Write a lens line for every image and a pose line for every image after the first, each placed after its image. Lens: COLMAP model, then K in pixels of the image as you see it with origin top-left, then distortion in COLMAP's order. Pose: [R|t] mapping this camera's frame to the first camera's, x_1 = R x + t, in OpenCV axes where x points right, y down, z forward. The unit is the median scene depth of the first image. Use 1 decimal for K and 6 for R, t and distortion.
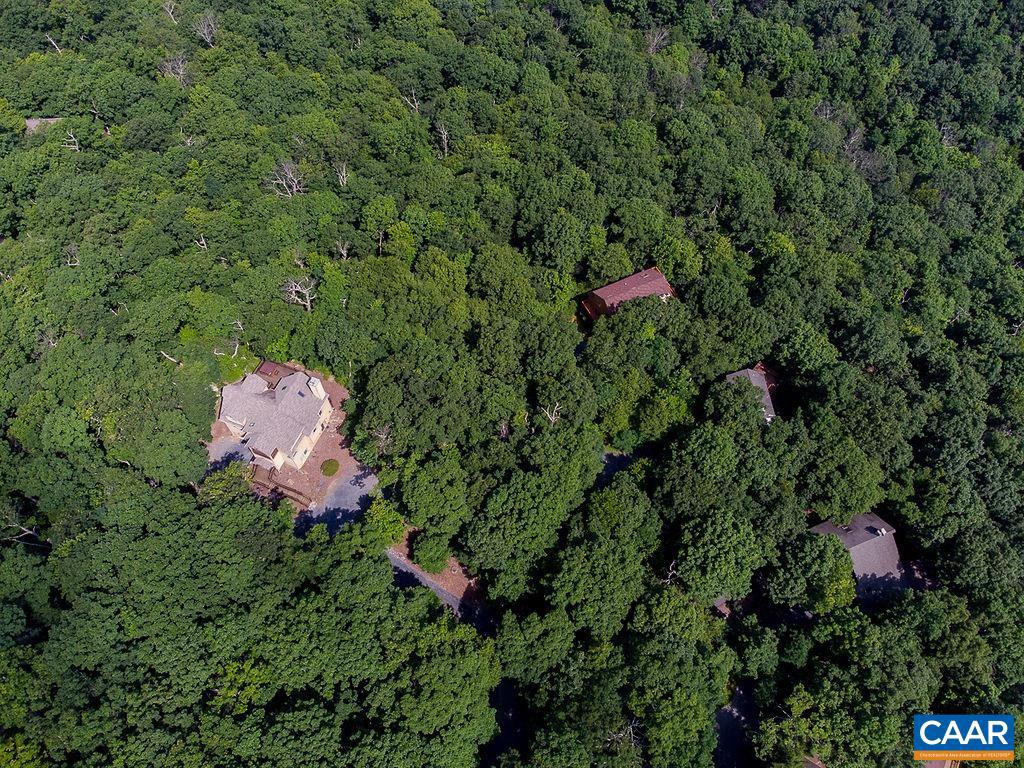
lens RADIAL K [[752.5, 0, 527.2], [0, 752.5, 385.2], [0, 0, 1]] dist [0.007812, 0.002671]
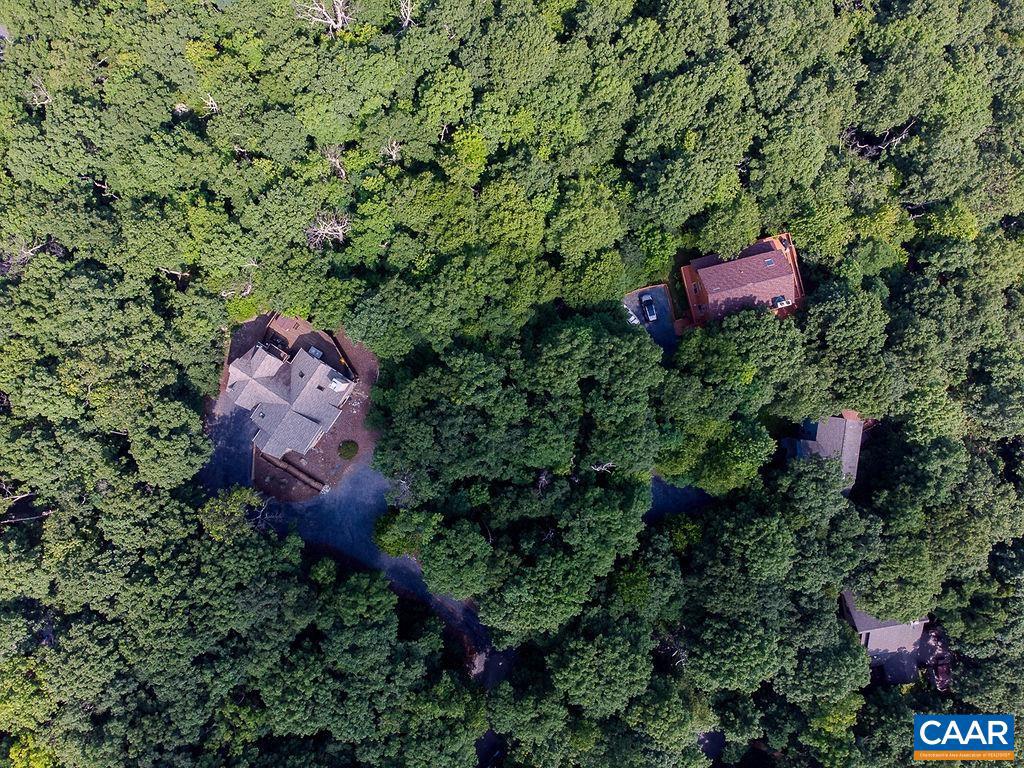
lens RADIAL K [[752.5, 0, 527.2], [0, 752.5, 385.2], [0, 0, 1]] dist [0.007812, 0.002671]
pose [[0.975766, 0.218721, 0.006384, -0.080445], [-0.192711, 0.845175, 0.498539, -0.471334], [0.103646, -0.487688, 0.866844, 0.297695]]
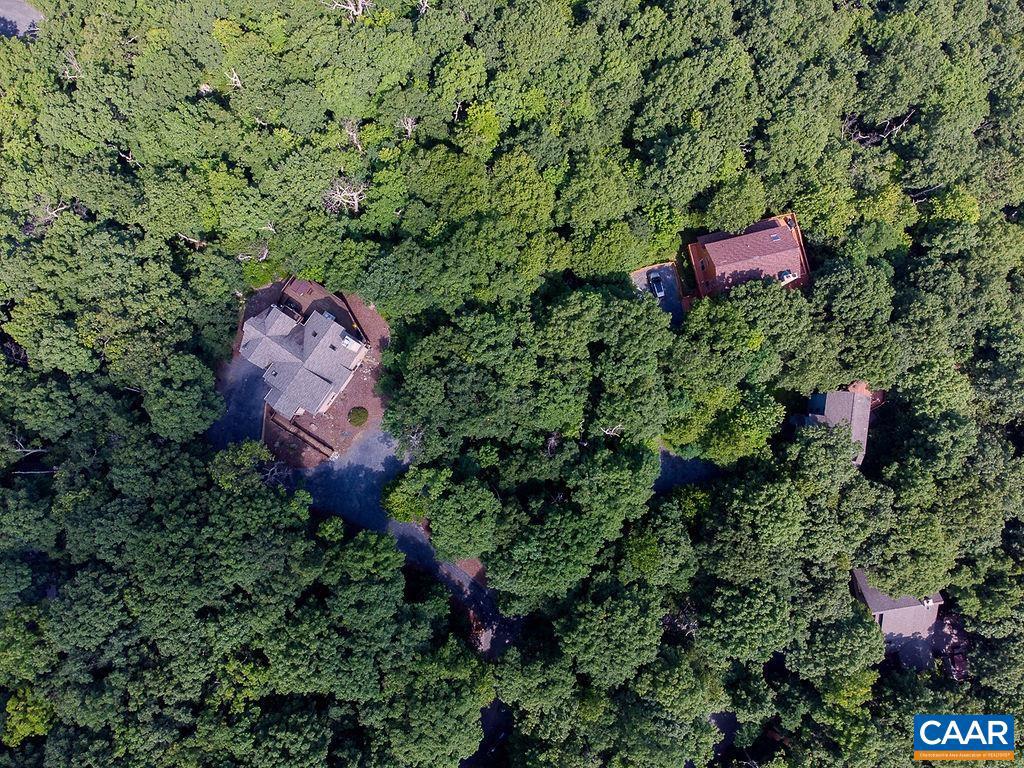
lens RADIAL K [[752.5, 0, 527.2], [0, 752.5, 385.2], [0, 0, 1]] dist [0.007812, 0.002671]
pose [[0.973868, 0.226594, -0.015338, -0.062287], [-0.197218, 0.877239, 0.437672, -0.379727], [0.112629, -0.423210, 0.899004, 0.240584]]
